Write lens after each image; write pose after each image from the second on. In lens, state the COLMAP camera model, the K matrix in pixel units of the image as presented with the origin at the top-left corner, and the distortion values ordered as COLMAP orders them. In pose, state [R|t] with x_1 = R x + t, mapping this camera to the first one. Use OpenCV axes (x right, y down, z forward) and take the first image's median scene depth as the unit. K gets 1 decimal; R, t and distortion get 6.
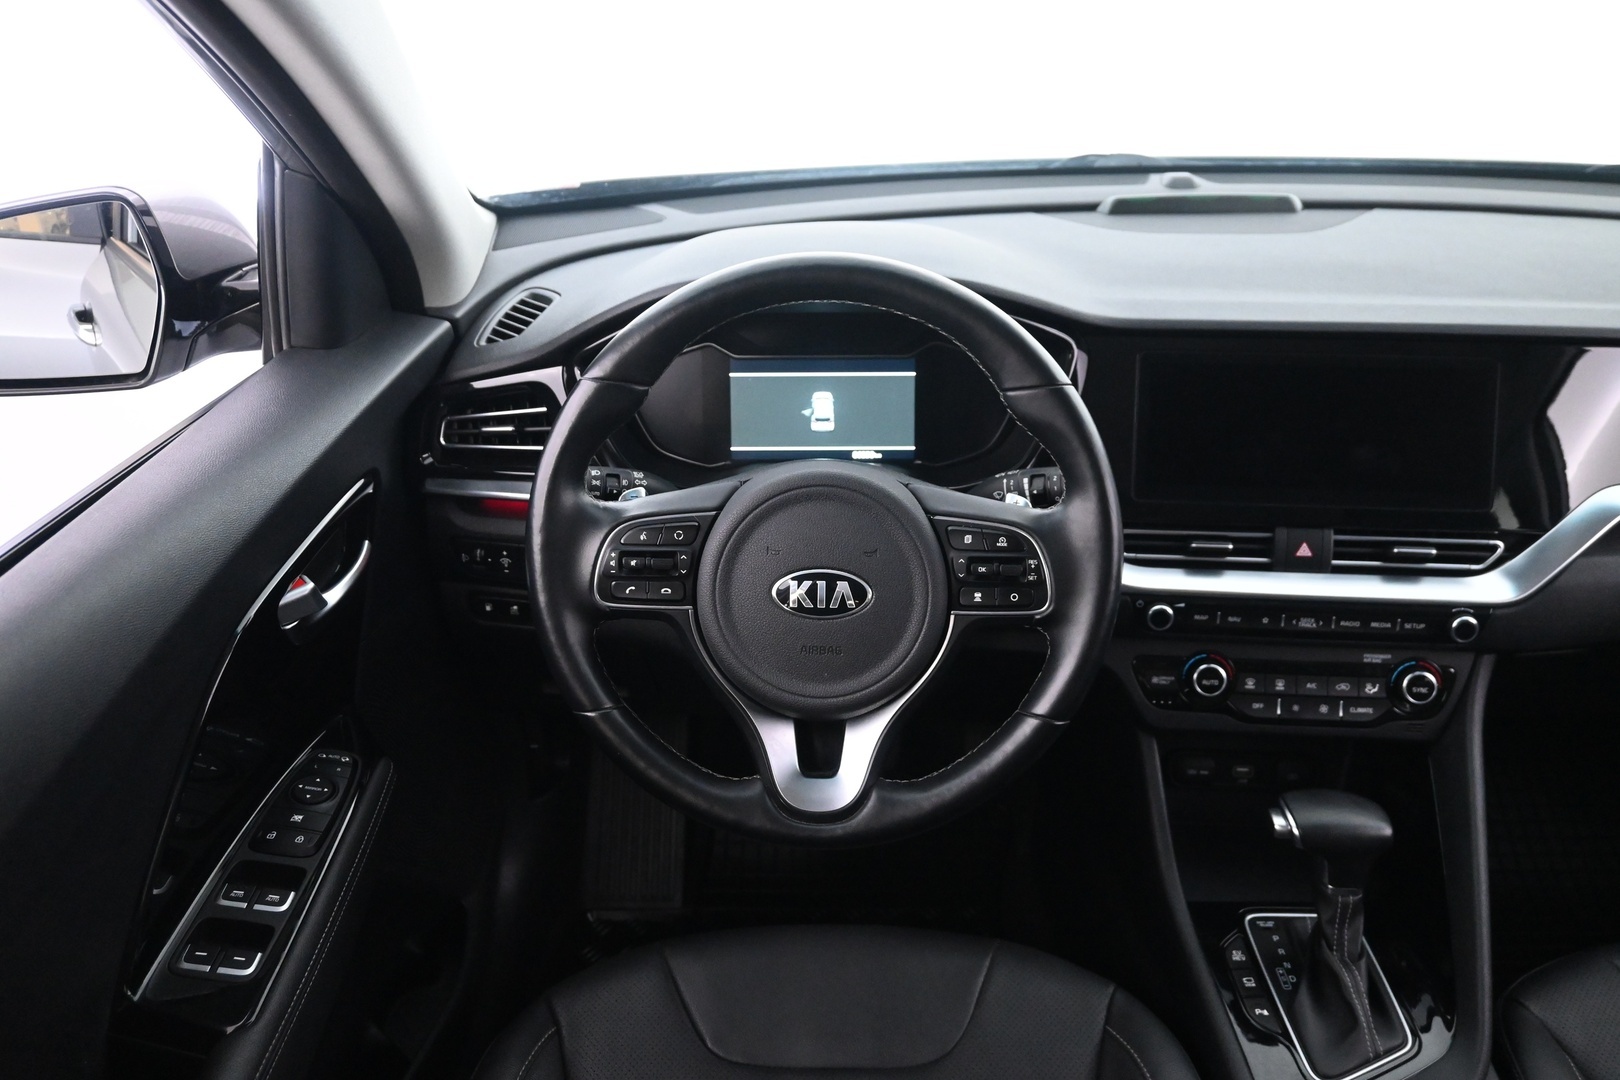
lens RADIAL K [[1208.5, 0, 812.4], [0, 1208.5, 534.2], [0, 0, 1]] dist [-0.005045, -0.000534]
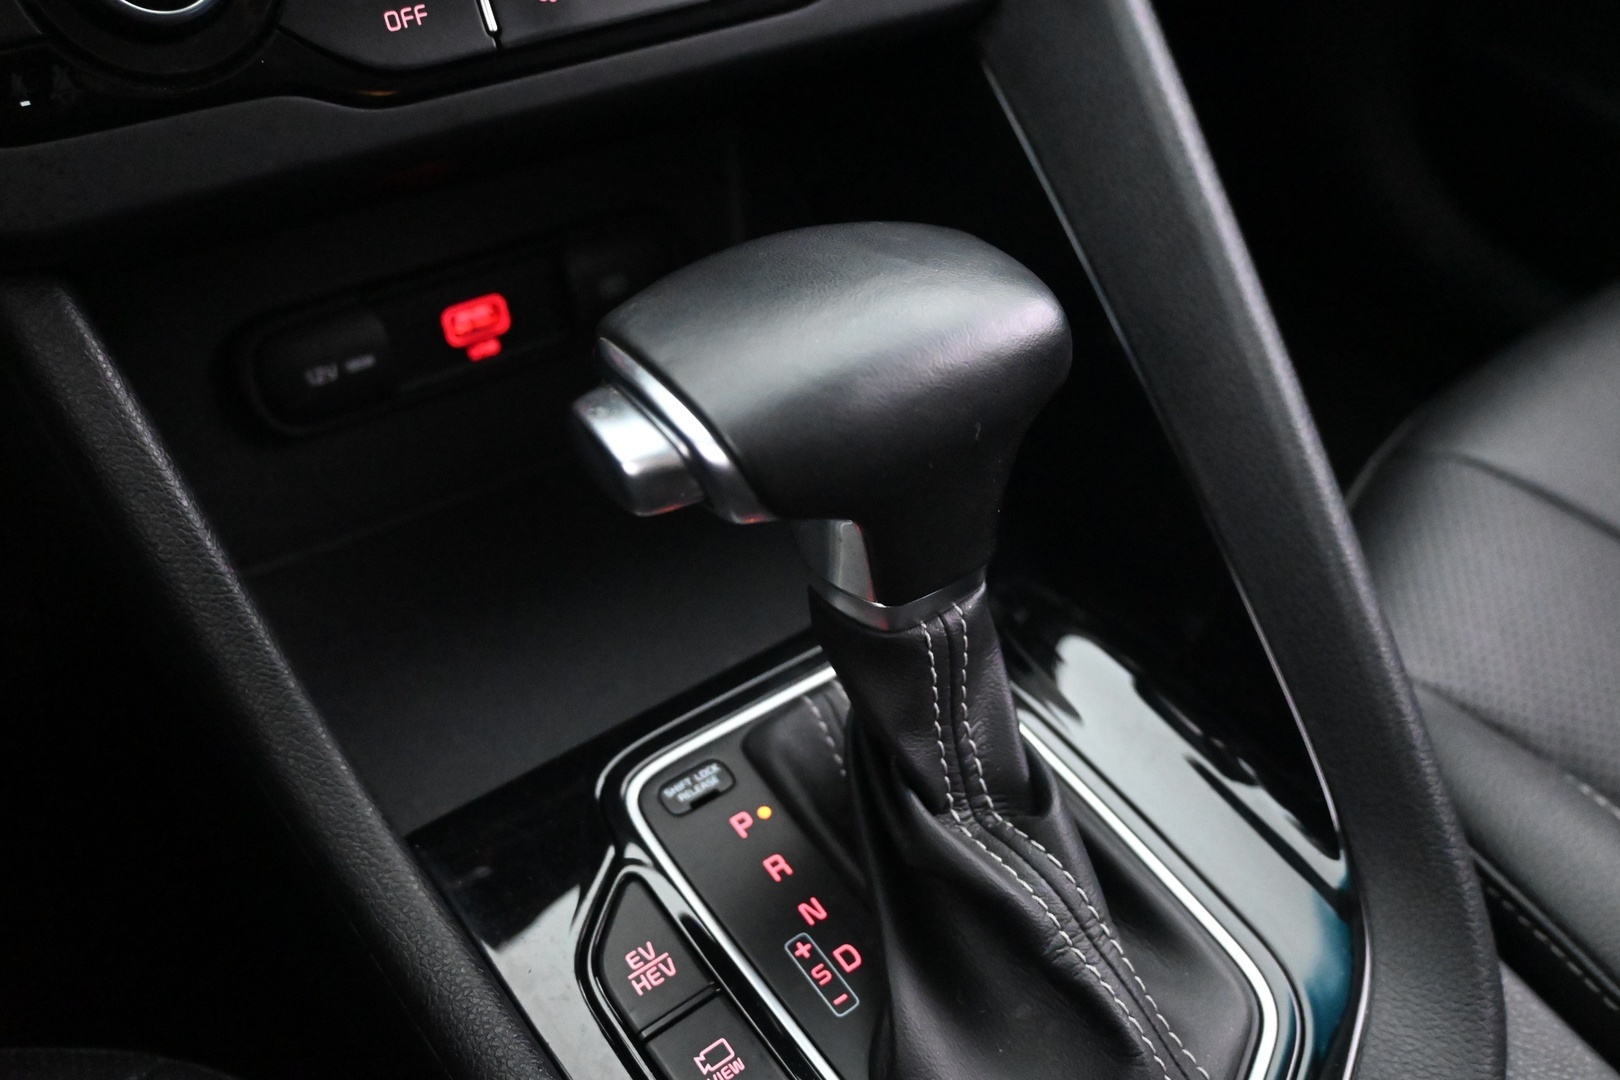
lens RADIAL K [[1464.4, 0, 809.2], [0, 1464.4, 539.5], [0, 0, 1]] dist [0.005572, 0.015632]
pose [[0.810315, -0.393748, 0.433996, 0.268535], [0.258262, 0.904770, 0.338662, 0.159470], [-0.526014, -0.162338, 0.834839, 0.702127]]
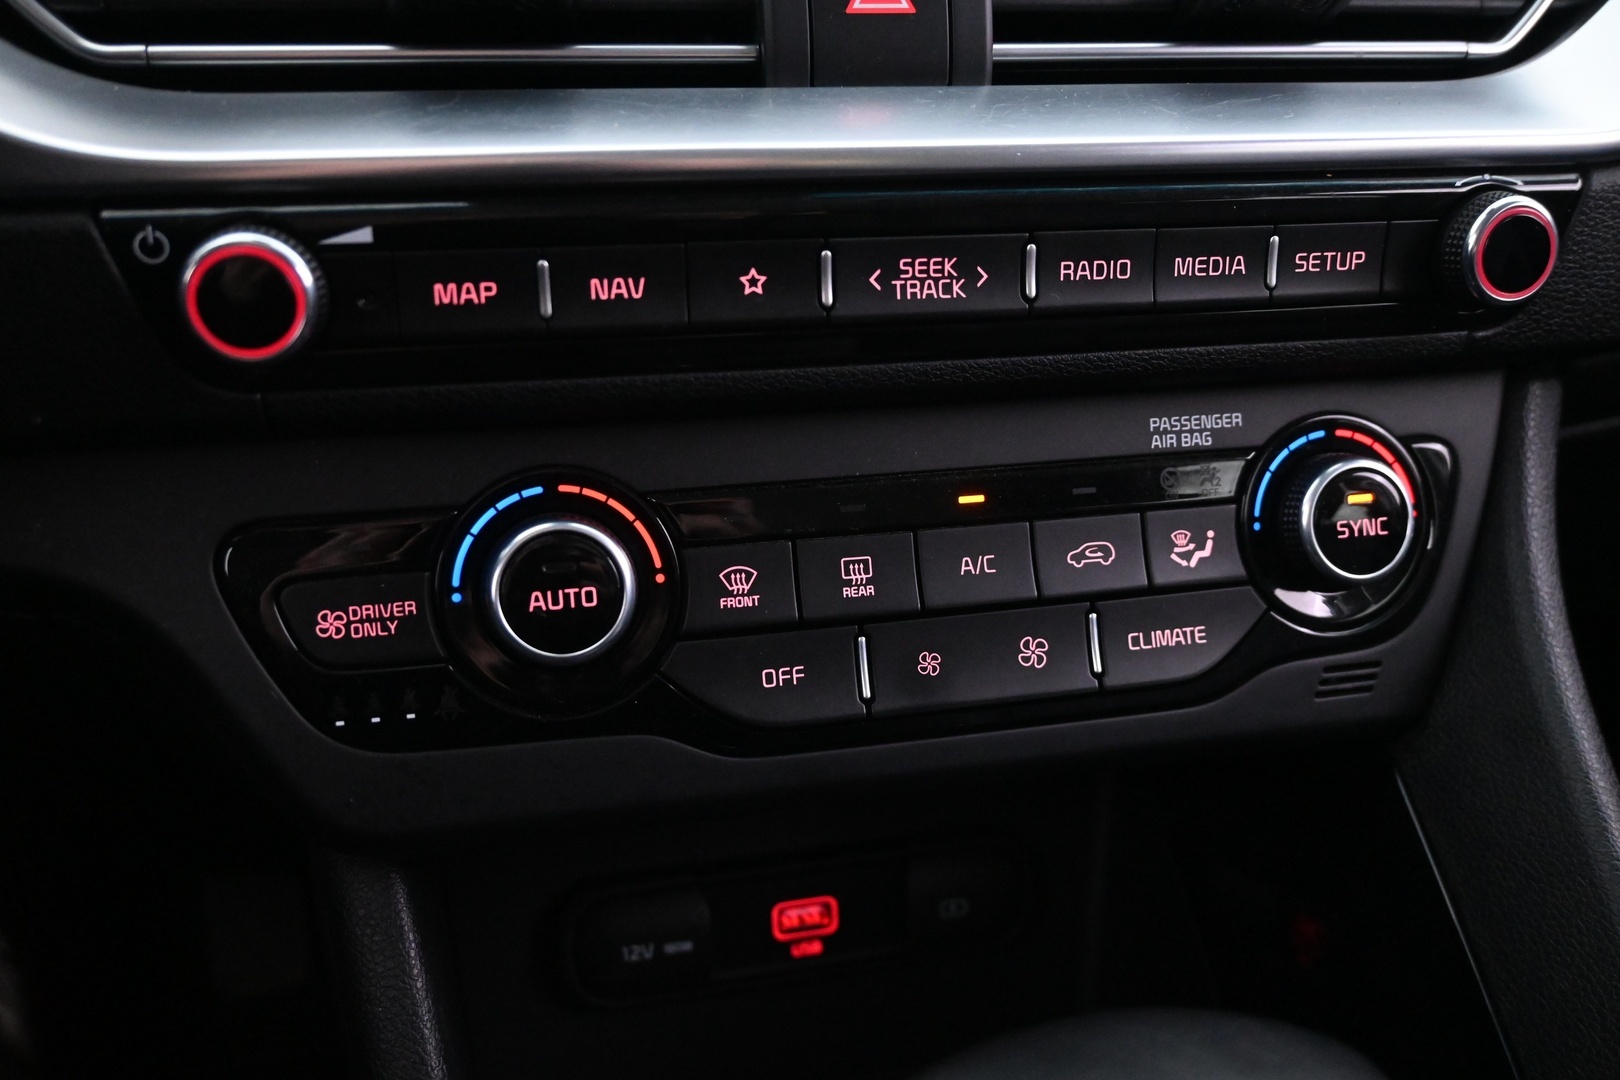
lens RADIAL K [[1464.4, 0, 812.2], [0, 1464.4, 544.0], [0, 0, 1]] dist [0.005572, 0.015632]
pose [[0.949043, -0.108197, 0.295993, 0.293957], [0.117834, 0.992922, -0.014860, 0.122120], [-0.292290, 0.048981, 0.955075, 0.725216]]
